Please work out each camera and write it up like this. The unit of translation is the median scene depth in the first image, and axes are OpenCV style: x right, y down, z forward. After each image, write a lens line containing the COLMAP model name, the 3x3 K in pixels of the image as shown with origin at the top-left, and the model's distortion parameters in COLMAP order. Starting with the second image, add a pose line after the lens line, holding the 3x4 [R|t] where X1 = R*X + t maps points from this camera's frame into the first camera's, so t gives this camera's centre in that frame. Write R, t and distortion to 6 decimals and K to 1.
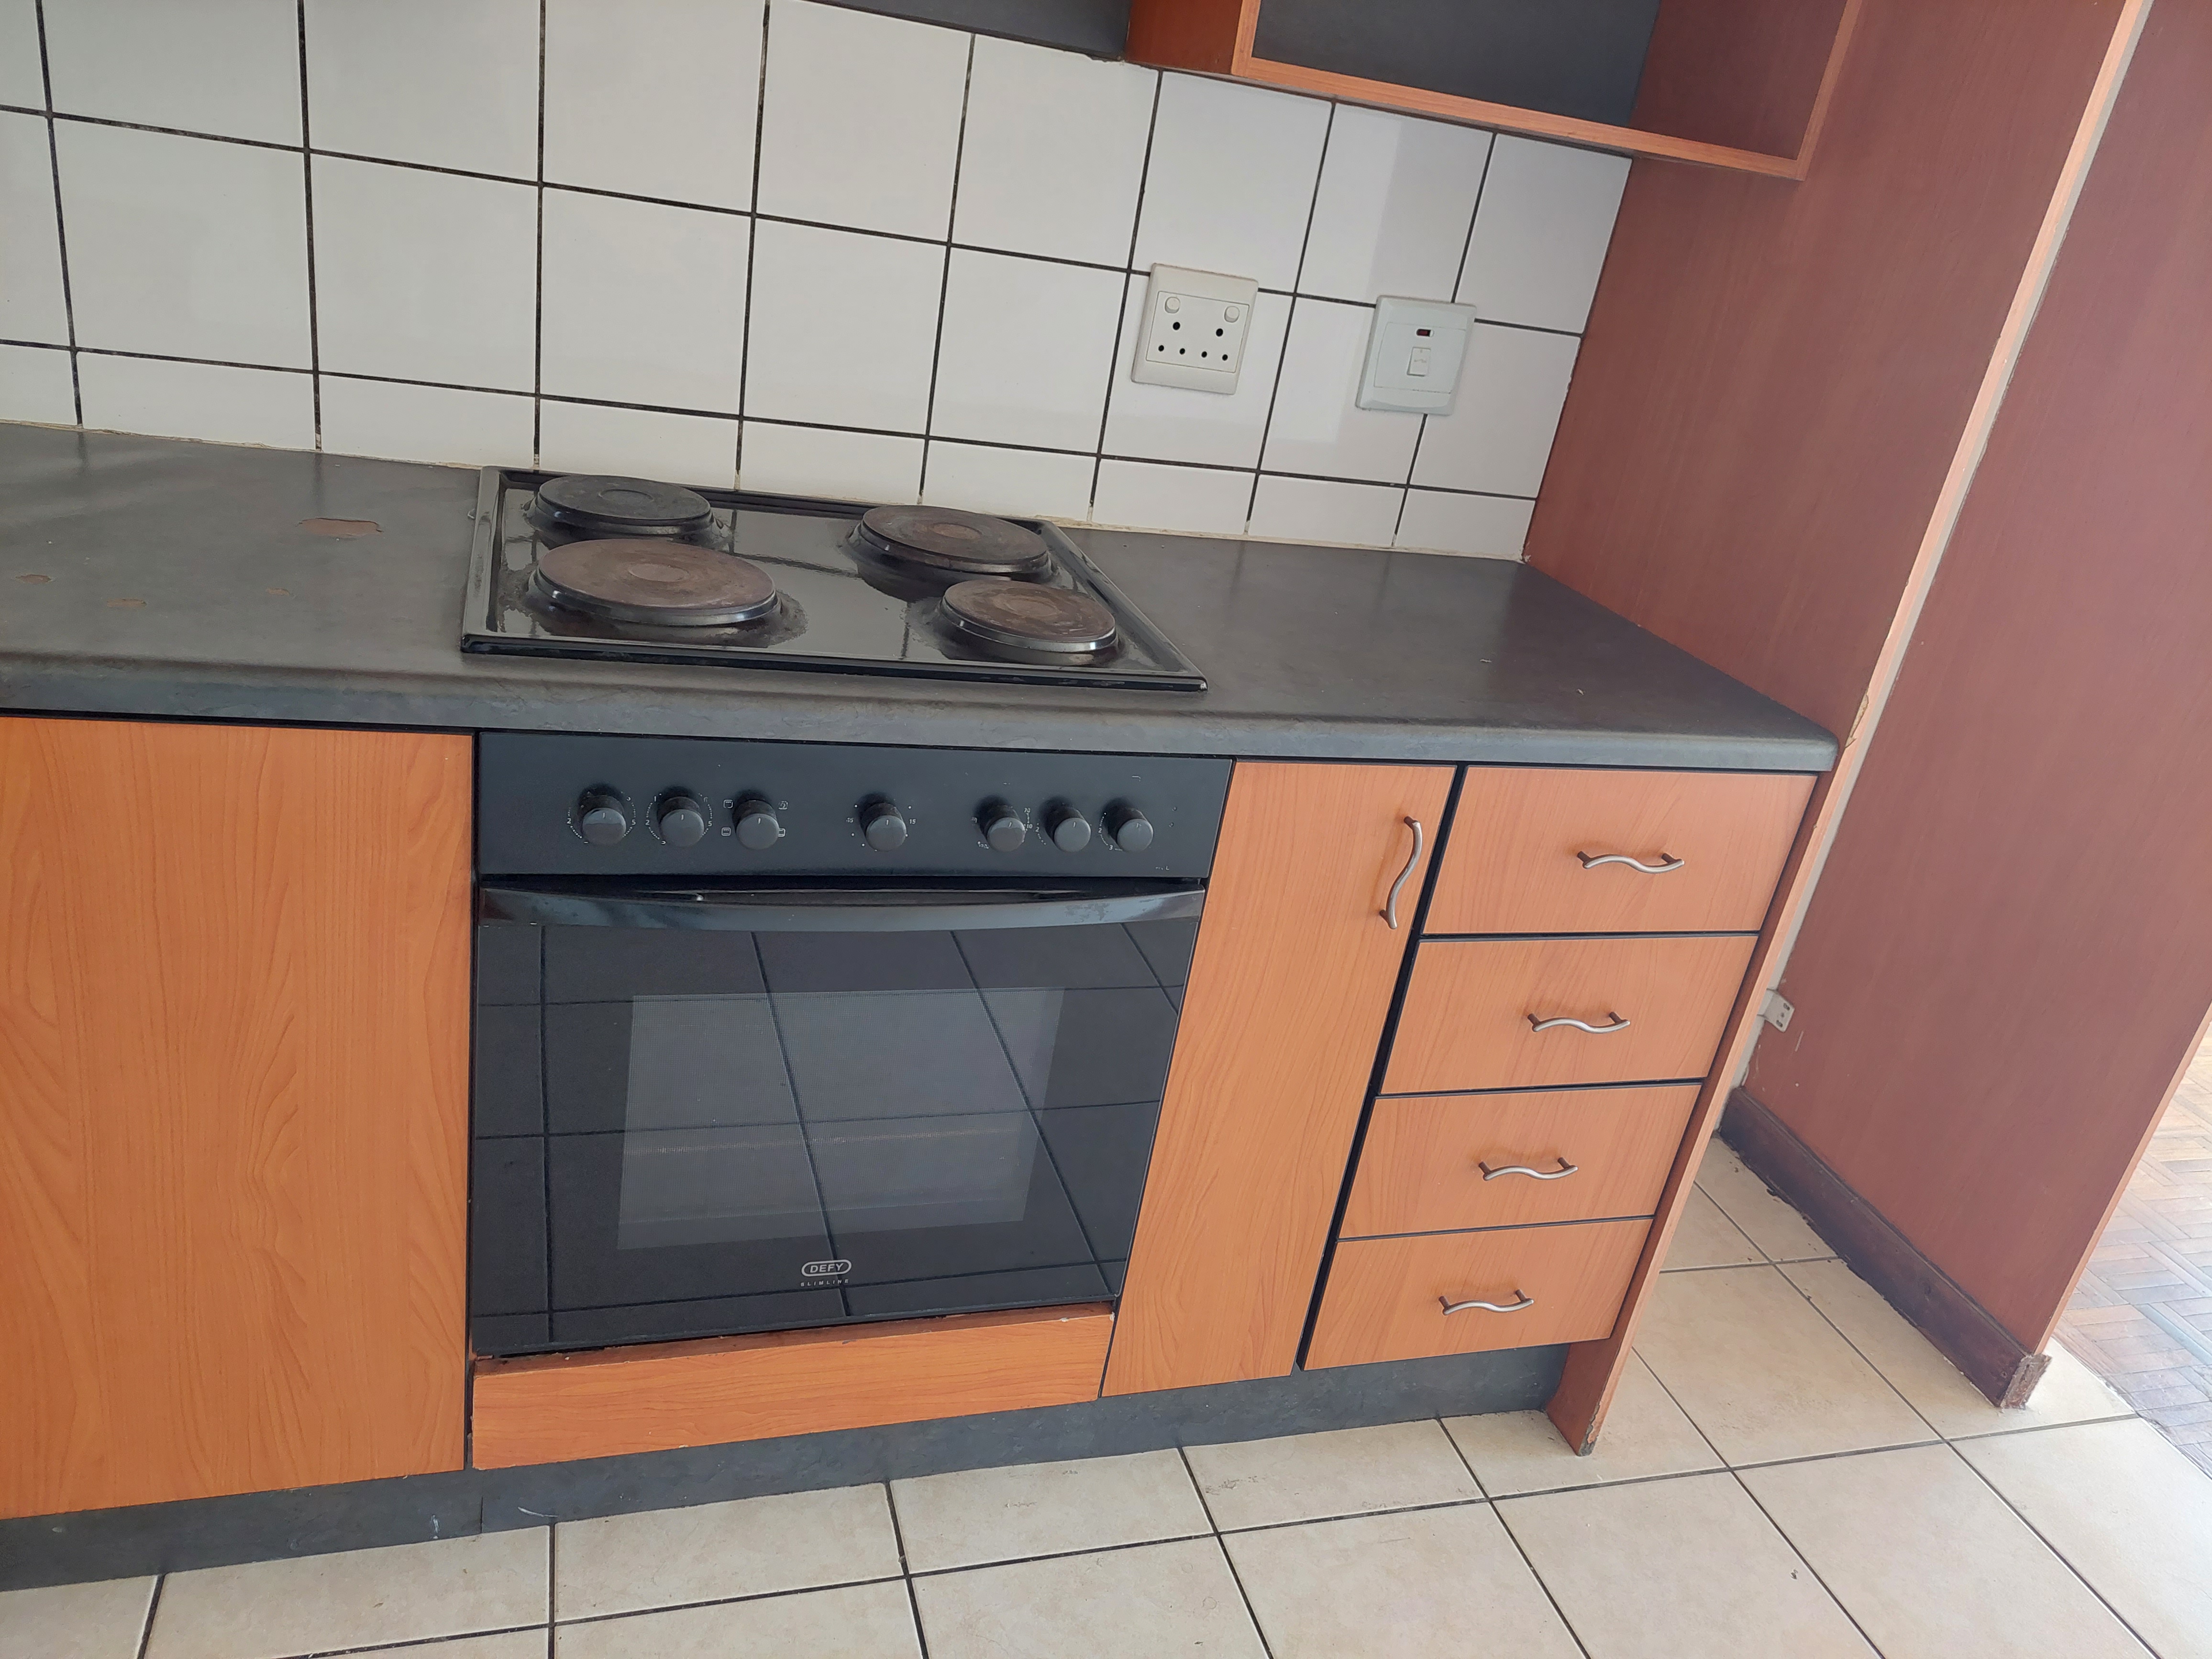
lens RADIAL K [[1590.7, 0, 1099.7], [0, 1590.7, 827.7], [0, 0, 1]] dist [0.068782, -0.069869]
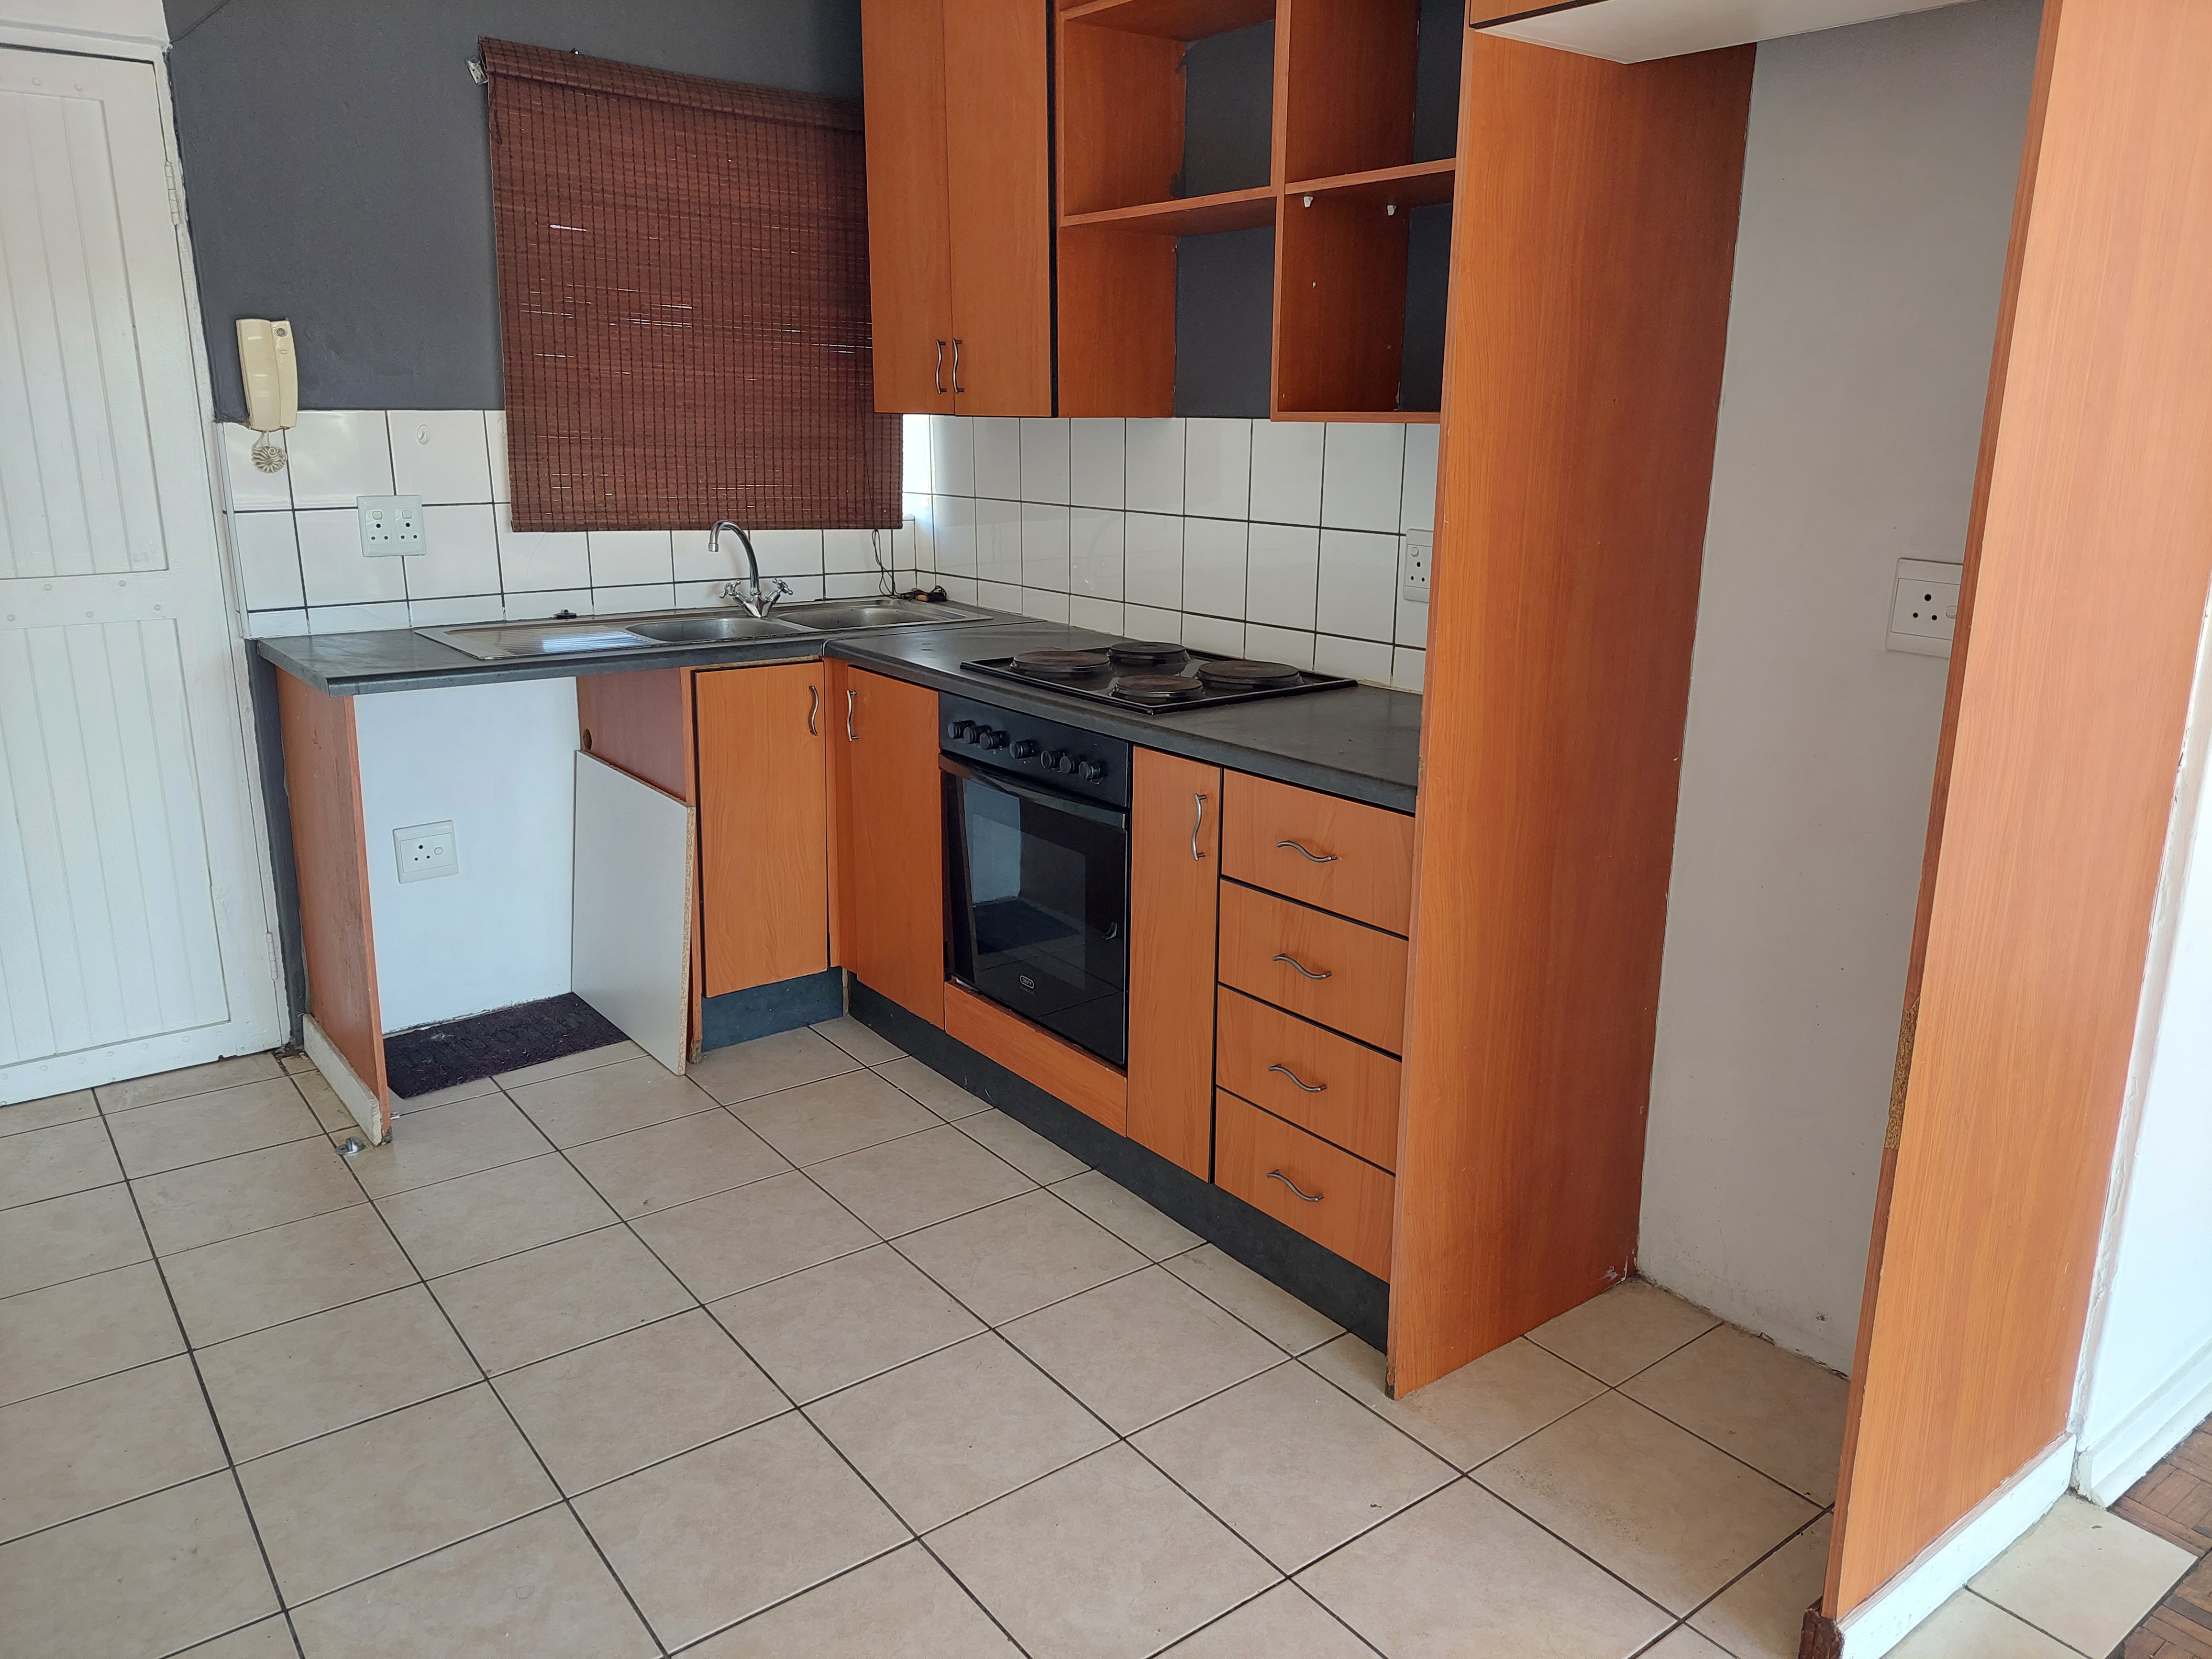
lens RADIAL K [[1590.7, 0, 1137.2], [0, 1590.7, 809.0], [0, 0, 1]] dist [0.068782, -0.069869]
pose [[0.358947, 0.079681, -0.929951, 1.626598], [-0.341105, 0.938628, -0.051237, 0.111326], [0.868795, 0.335602, 0.364097, 0.271761]]
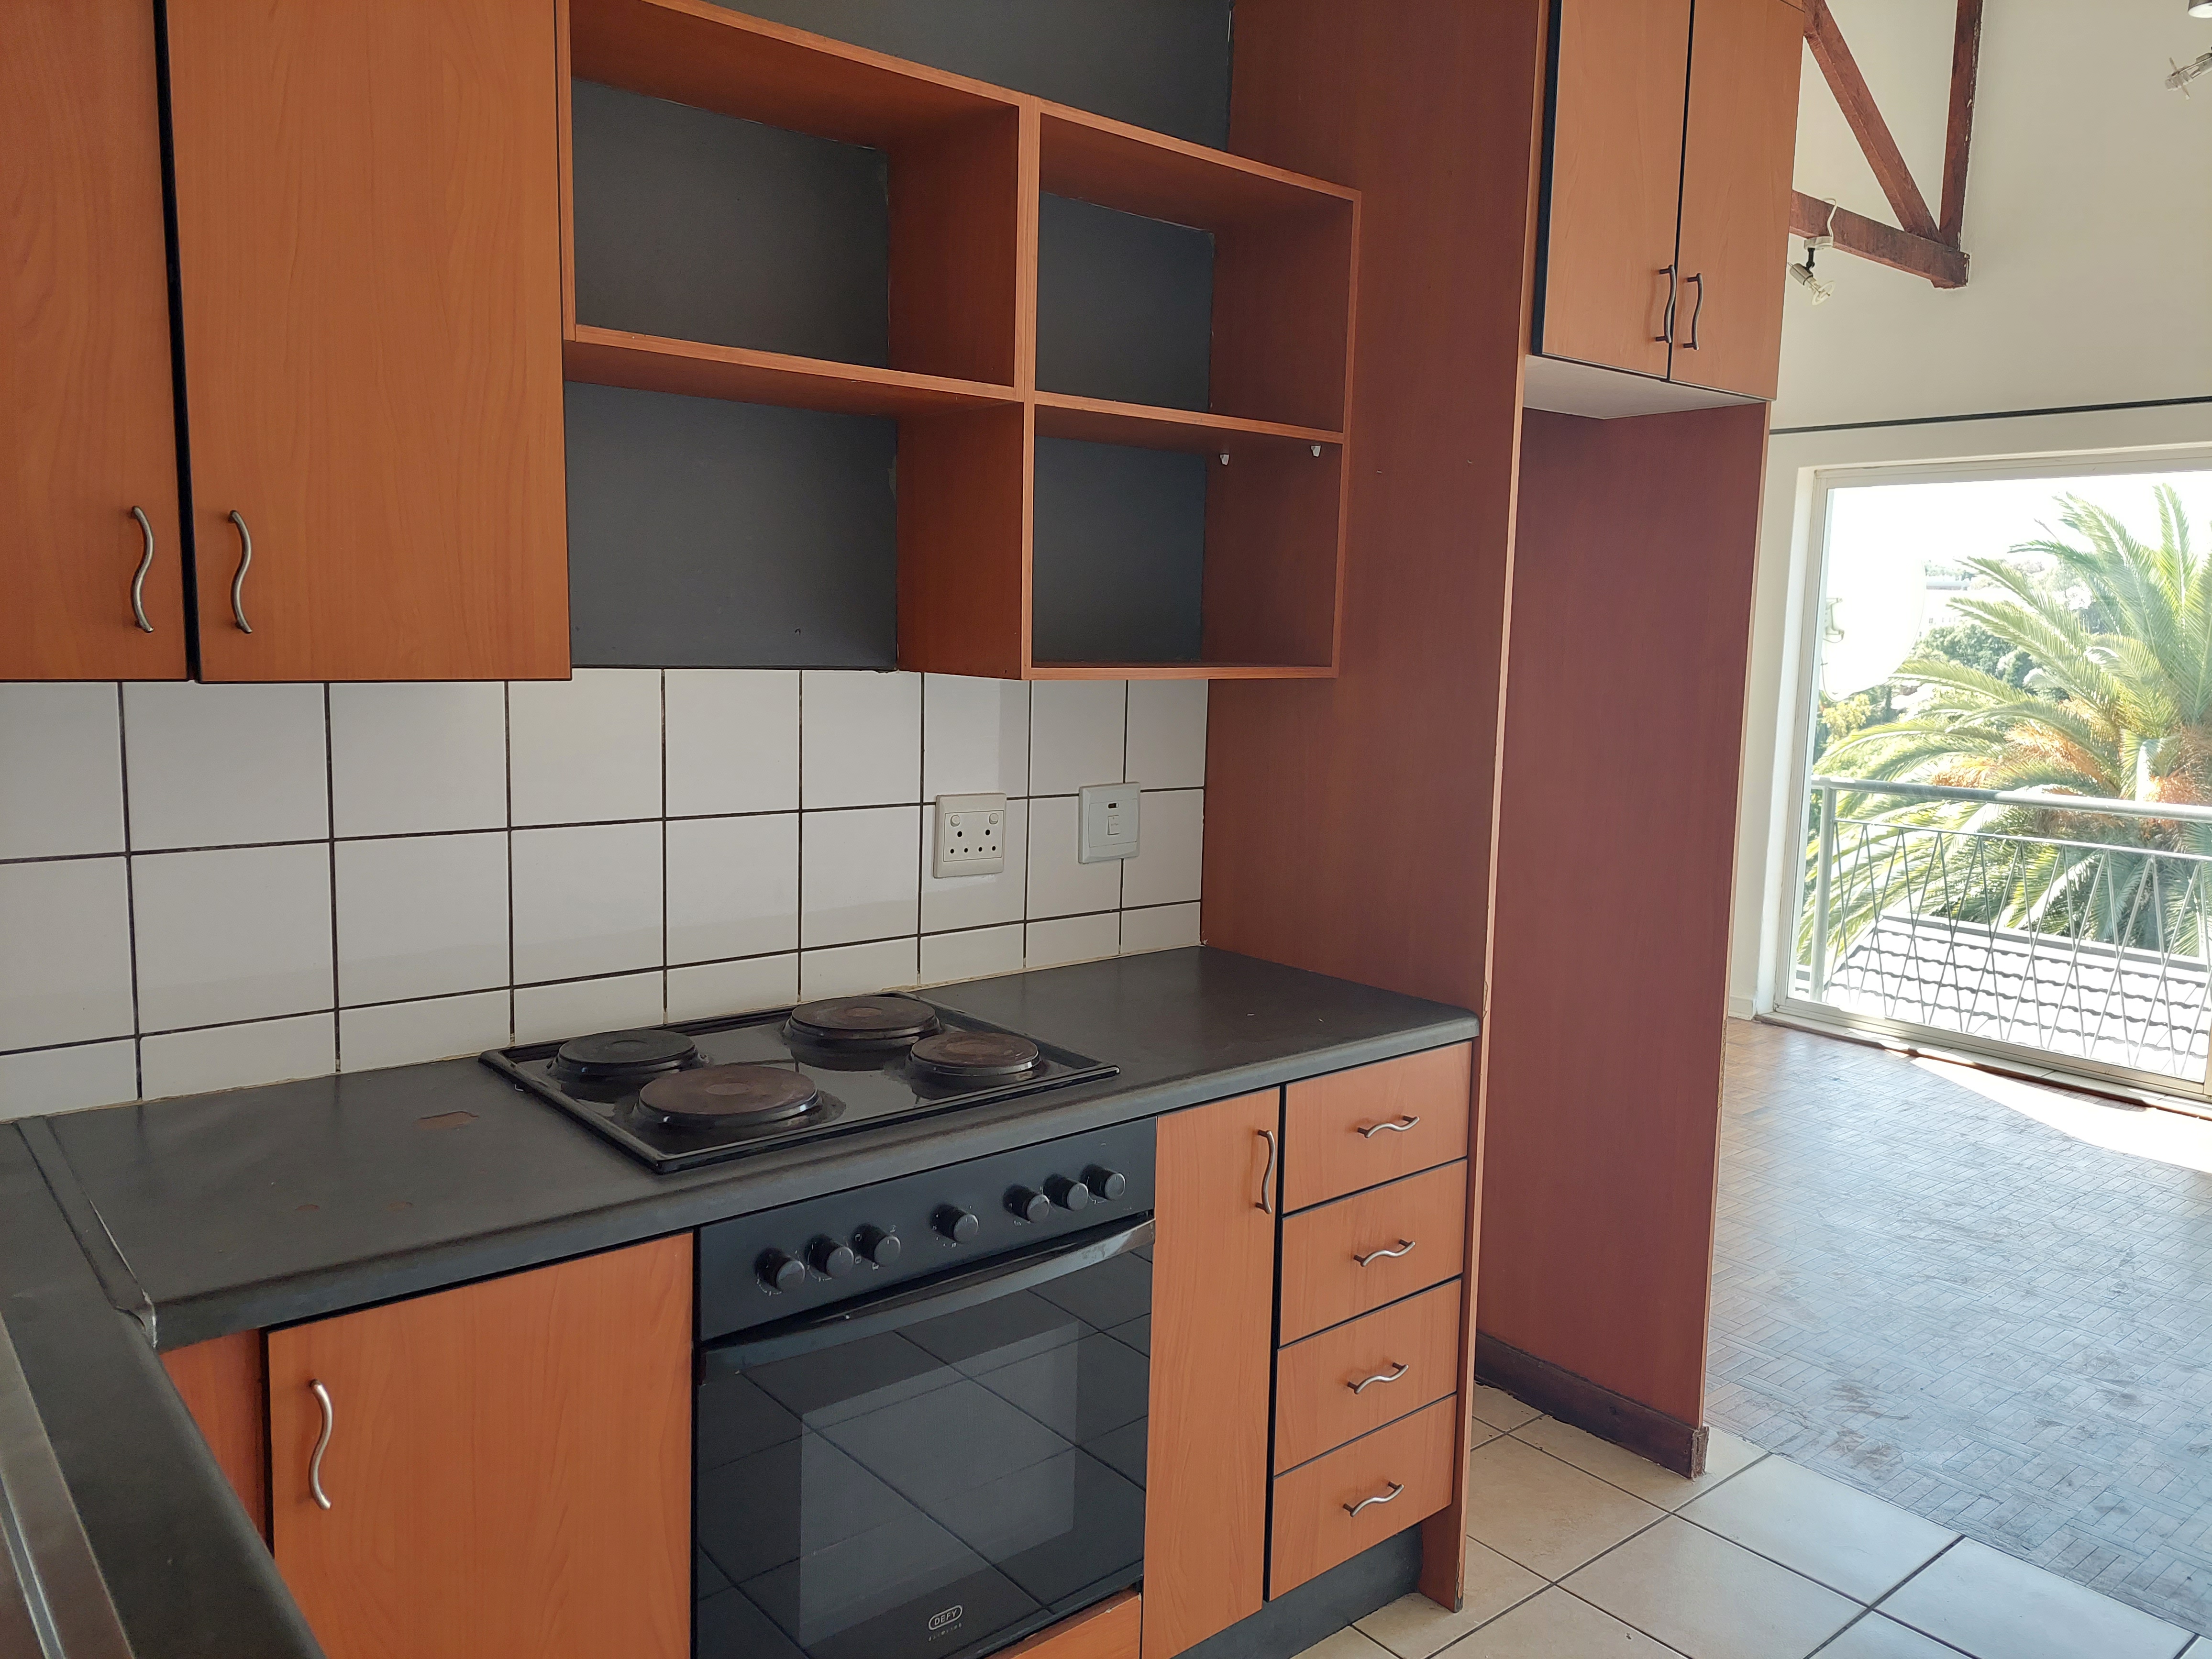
lens RADIAL K [[1590.7, 0, 1117.2], [0, 1590.7, 814.3], [0, 0, 1]] dist [0.068782, -0.069869]
pose [[0.913321, -0.181437, 0.364589, -0.355314], [0.271932, 0.938142, -0.214343, -0.000835], [-0.303147, 0.294907, 0.906163, -0.307867]]
